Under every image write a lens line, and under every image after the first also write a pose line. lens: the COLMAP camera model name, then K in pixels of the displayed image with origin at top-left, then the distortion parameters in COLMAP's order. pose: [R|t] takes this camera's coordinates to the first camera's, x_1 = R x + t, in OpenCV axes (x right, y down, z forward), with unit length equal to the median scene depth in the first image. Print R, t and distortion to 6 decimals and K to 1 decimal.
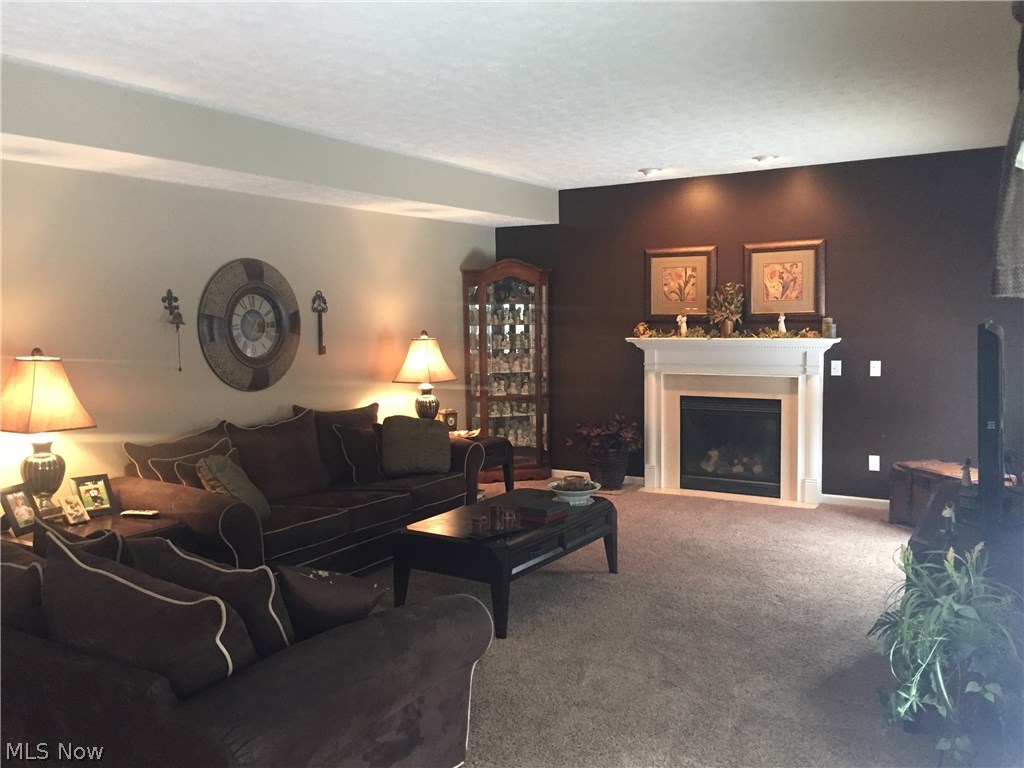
lens RADIAL K [[894.7, 0, 514.8], [0, 894.7, 382.7], [0, 0, 1]] dist [0.063274, -0.062347]
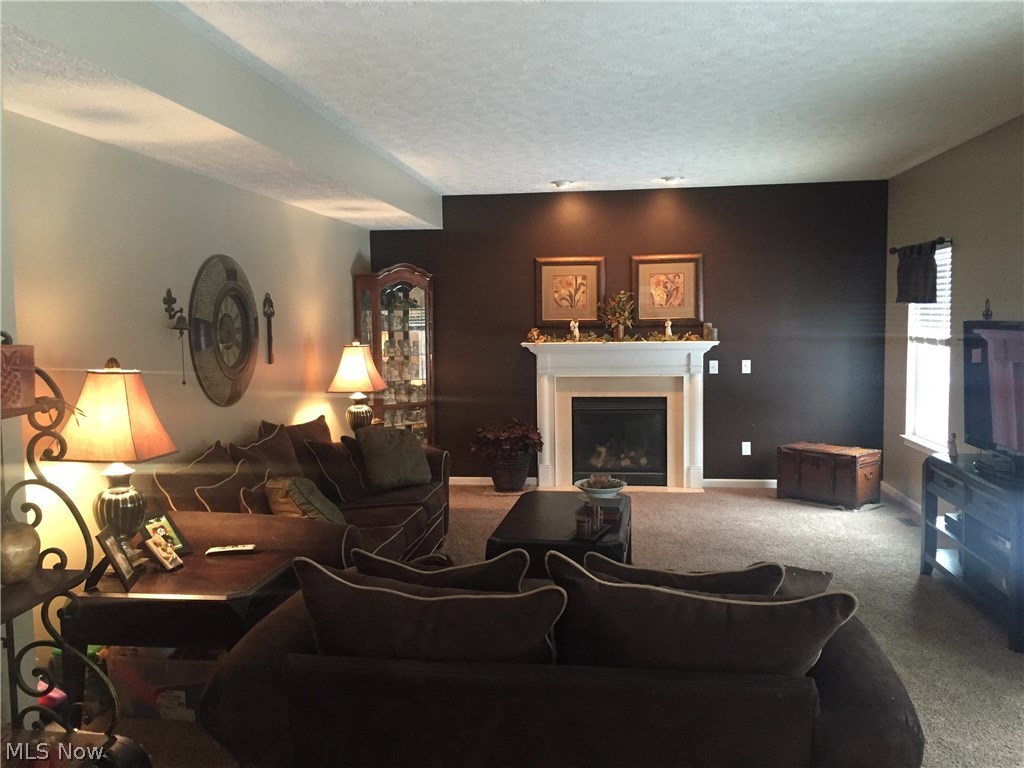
lens RADIAL K [[894.7, 0, 513.2], [0, 894.7, 384.2], [0, 0, 1]] dist [0.063274, -0.062347]
pose [[0.911384, -0.029825, 0.410475, -0.334595], [0.033830, 0.999424, -0.002497, -0.000460], [-0.410164, 0.016163, 0.911869, 0.071551]]
